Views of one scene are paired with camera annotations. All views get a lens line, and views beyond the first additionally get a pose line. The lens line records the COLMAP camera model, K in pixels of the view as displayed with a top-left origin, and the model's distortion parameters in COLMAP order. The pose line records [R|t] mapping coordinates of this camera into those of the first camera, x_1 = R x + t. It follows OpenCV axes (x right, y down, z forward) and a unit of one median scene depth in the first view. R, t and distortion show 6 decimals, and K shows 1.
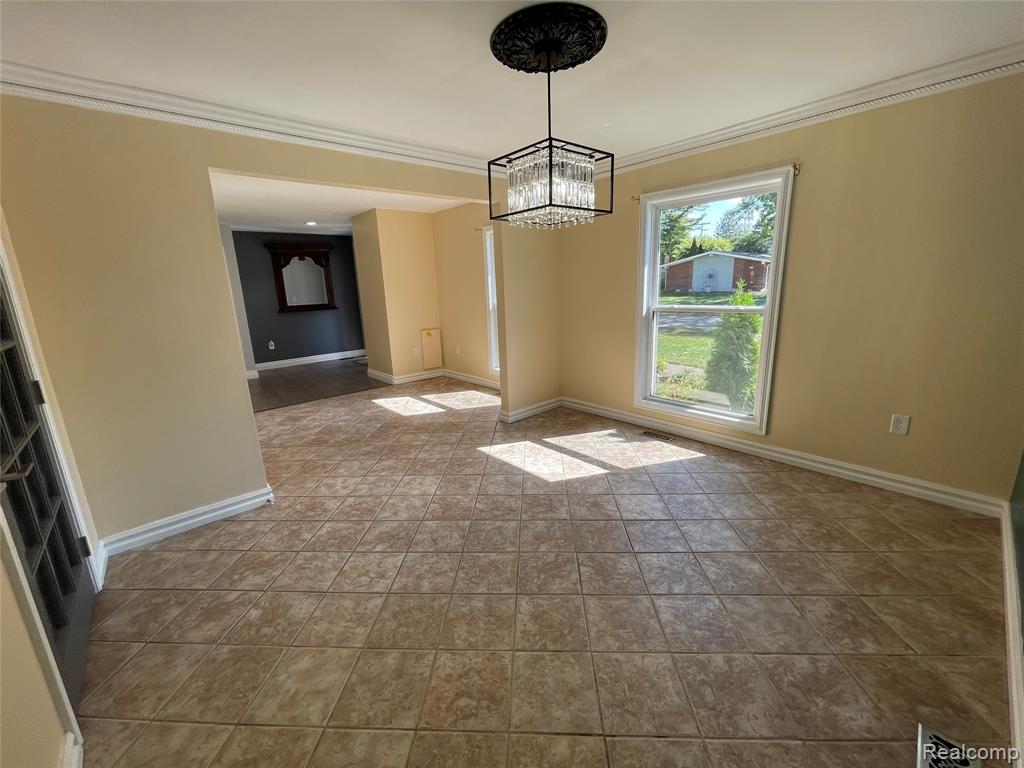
lens RADIAL K [[414.3, 0, 515.6], [0, 414.3, 377.7], [0, 0, 1]] dist [-0.002551, -0.000264]
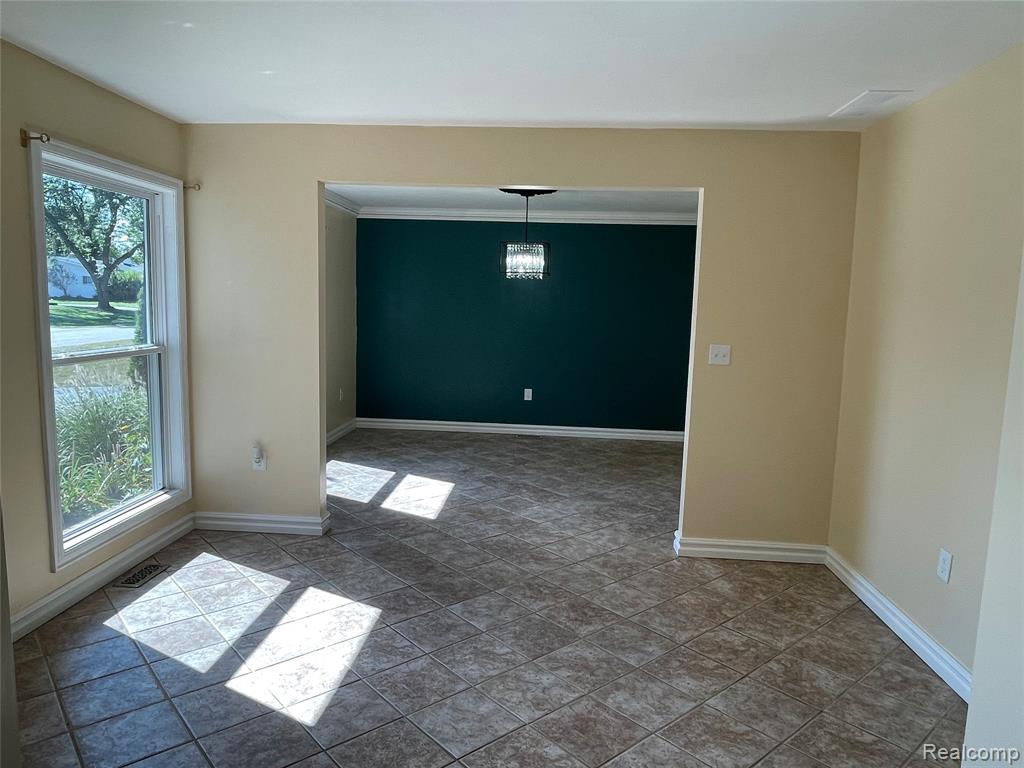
lens RADIAL K [[676.7, 0, 507.8], [0, 676.7, 386.2], [0, 0, 1]] dist [0.010120, -0.019534]
pose [[-0.694193, -0.070185, 0.716359, -1.181220], [0.161572, 0.954643, 0.250103, -0.390763], [-0.701421, 0.289363, -0.651366, 1.830404]]
